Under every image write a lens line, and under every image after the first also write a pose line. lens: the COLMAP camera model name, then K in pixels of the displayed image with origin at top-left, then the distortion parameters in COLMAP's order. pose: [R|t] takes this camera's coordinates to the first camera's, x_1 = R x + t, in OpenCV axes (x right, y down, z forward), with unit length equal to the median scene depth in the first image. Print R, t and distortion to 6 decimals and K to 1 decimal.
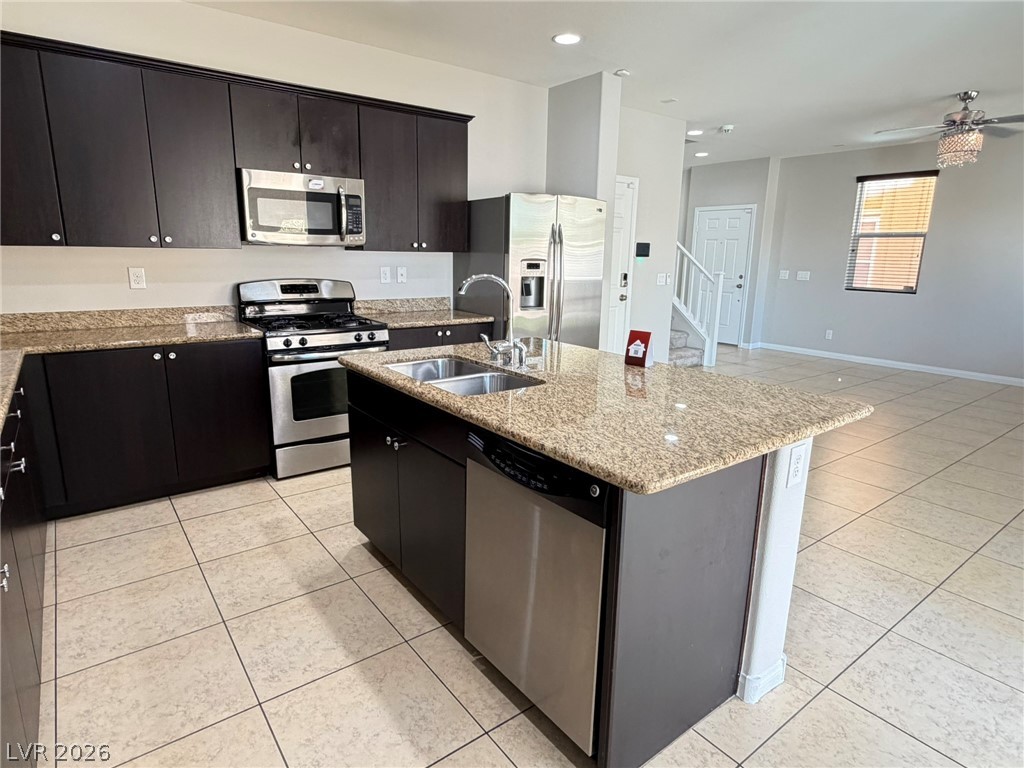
lens RADIAL K [[581.8, 0, 507.9], [0, 581.8, 383.4], [0, 0, 1]] dist [-0.000750, -0.001301]
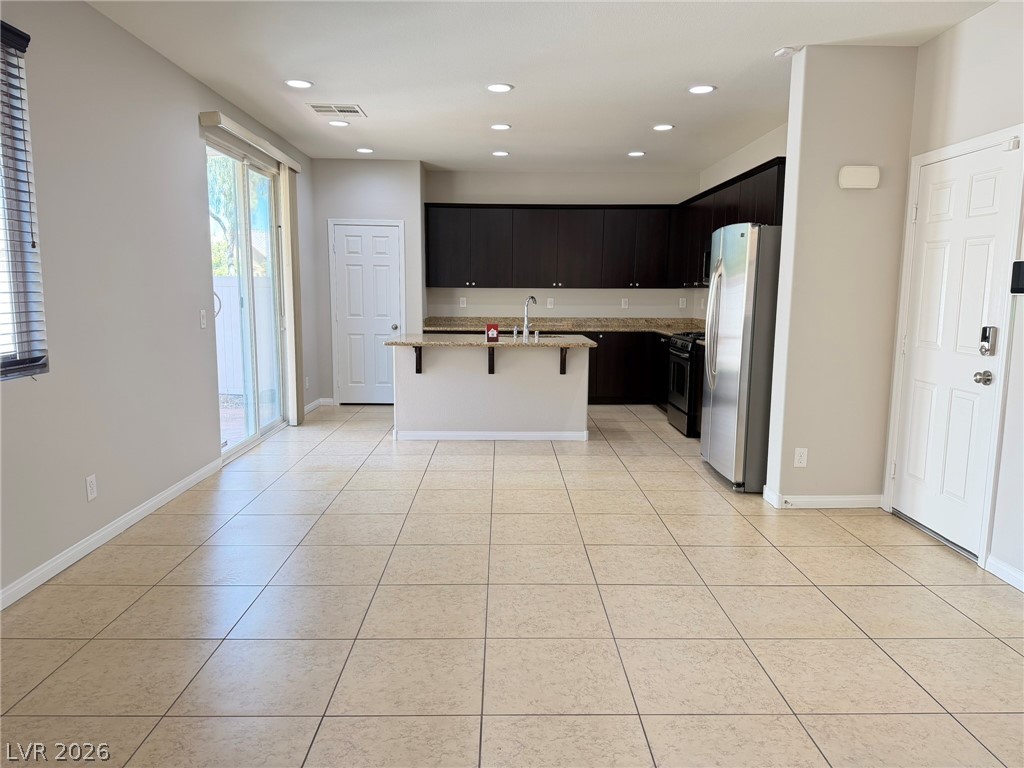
lens RADIAL K [[711.7, 0, 512.5], [0, 711.7, 386.2], [0, 0, 1]] dist [0.081055, -0.104311]
pose [[-0.587683, 0.087652, -0.804329, 1.267621], [-0.197738, 0.948409, 0.247830, -0.296208], [0.784556, 0.304692, -0.540032, 1.431682]]
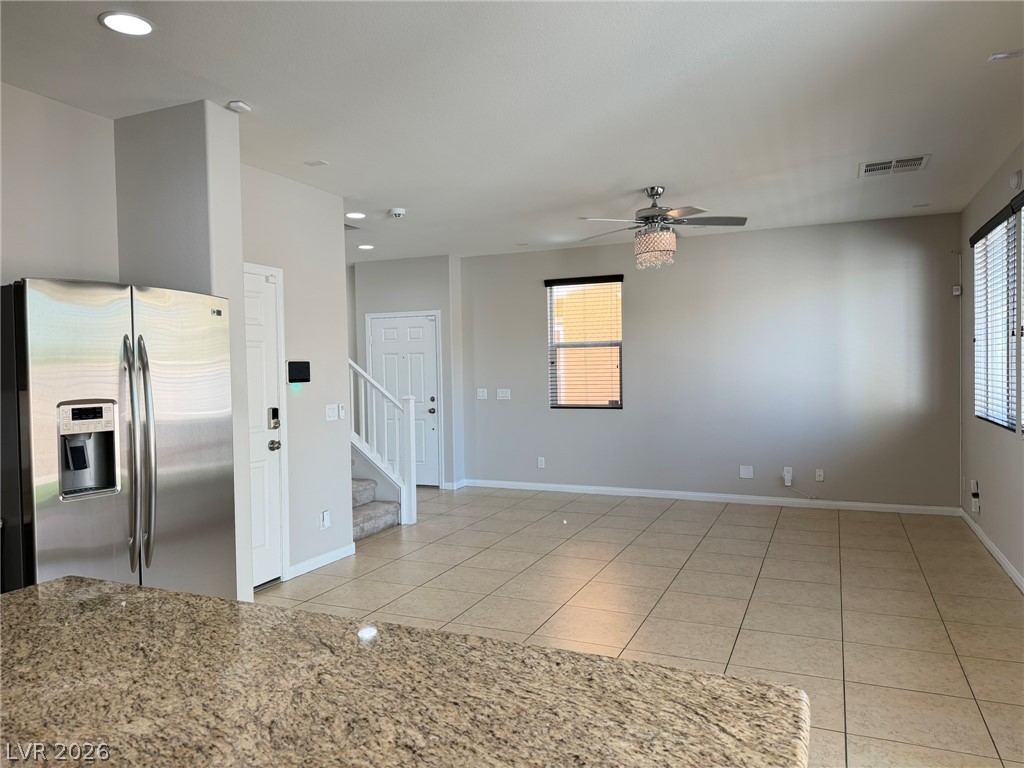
lens RADIAL K [[711.7, 0, 519.3], [0, 711.7, 390.8], [0, 0, 1]] dist [0.081055, -0.104311]
pose [[0.868751, -0.048055, 0.492912, 0.061319], [0.139931, 0.978545, -0.151225, -0.067007], [-0.475070, 0.200350, 0.856836, 0.246303]]
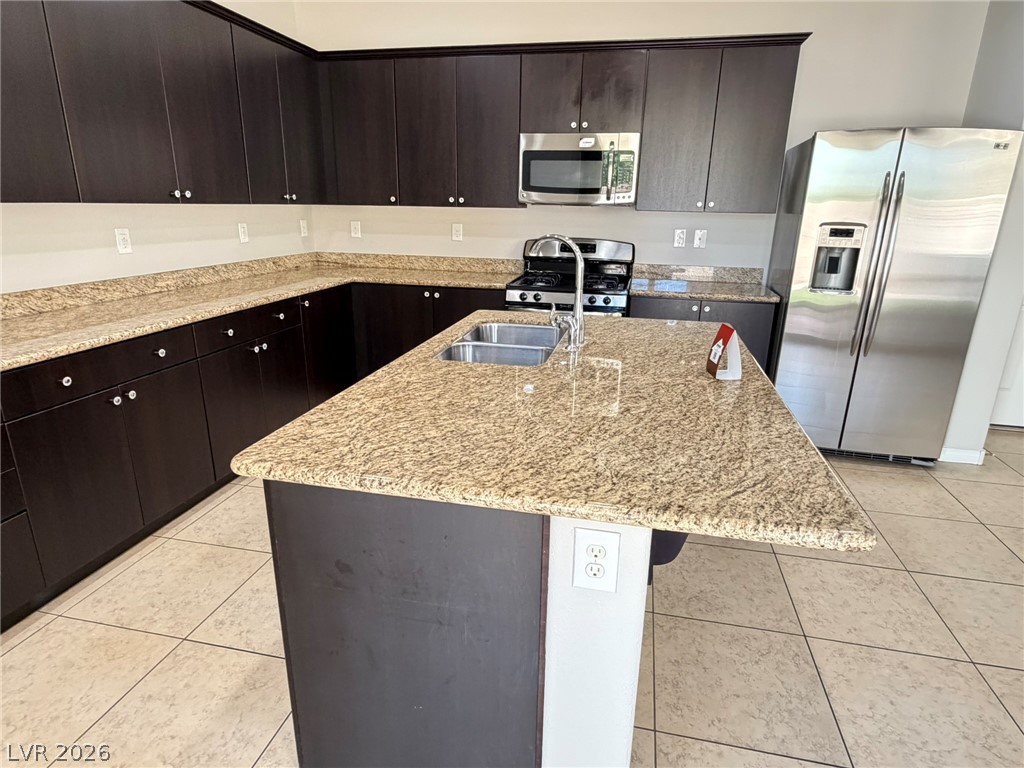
lens RADIAL K [[581.8, 0, 513.7], [0, 581.8, 384.7], [0, 0, 1]] dist [-0.000750, -0.001301]
pose [[0.652231, 0.218153, -0.725951, 0.341116], [-0.175514, 0.975129, 0.135342, -0.042152], [0.737421, 0.039140, 0.674298, 0.211386]]
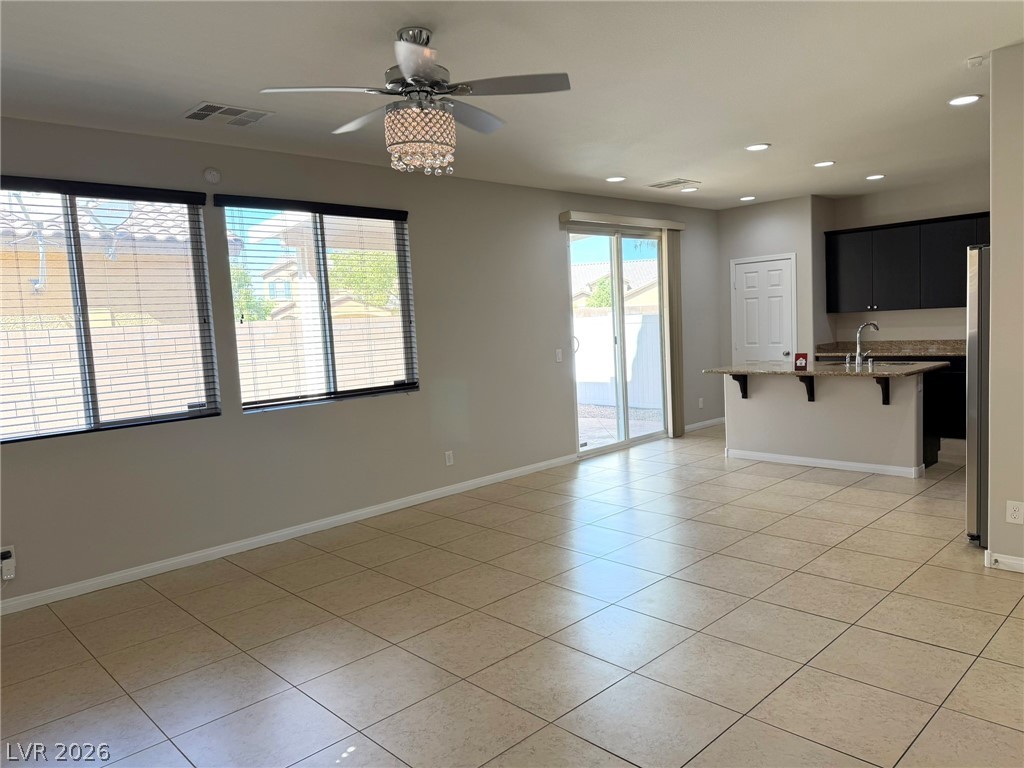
lens RADIAL K [[711.7, 0, 514.5], [0, 711.7, 375.9], [0, 0, 1]] dist [0.081055, -0.104311]
pose [[-0.991987, 0.045698, -0.117786, 0.906838], [0.009151, 0.955832, 0.293770, -0.454328], [0.126009, 0.290338, -0.948591, 1.952609]]
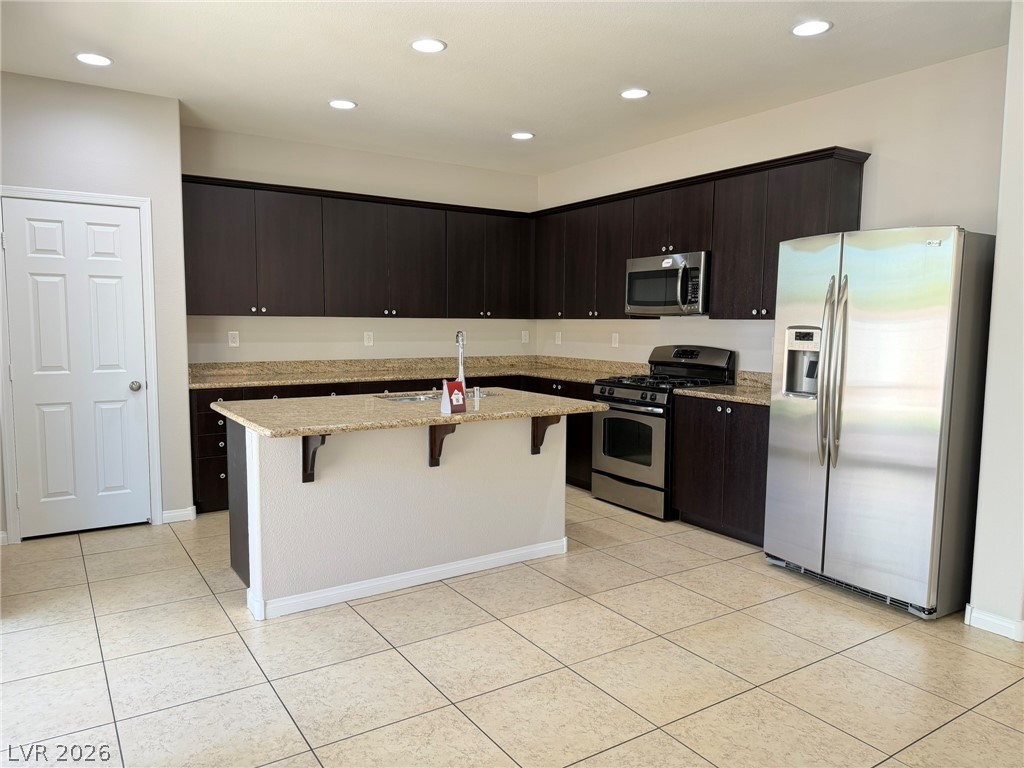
lens RADIAL K [[711.7, 0, 511.2], [0, 711.7, 383.2], [0, 0, 1]] dist [0.081055, -0.104311]
pose [[-0.063394, 0.071478, -0.995426, 0.939754], [-0.230388, 0.969442, 0.084285, -0.135241], [0.971032, 0.234677, -0.044989, 0.693021]]
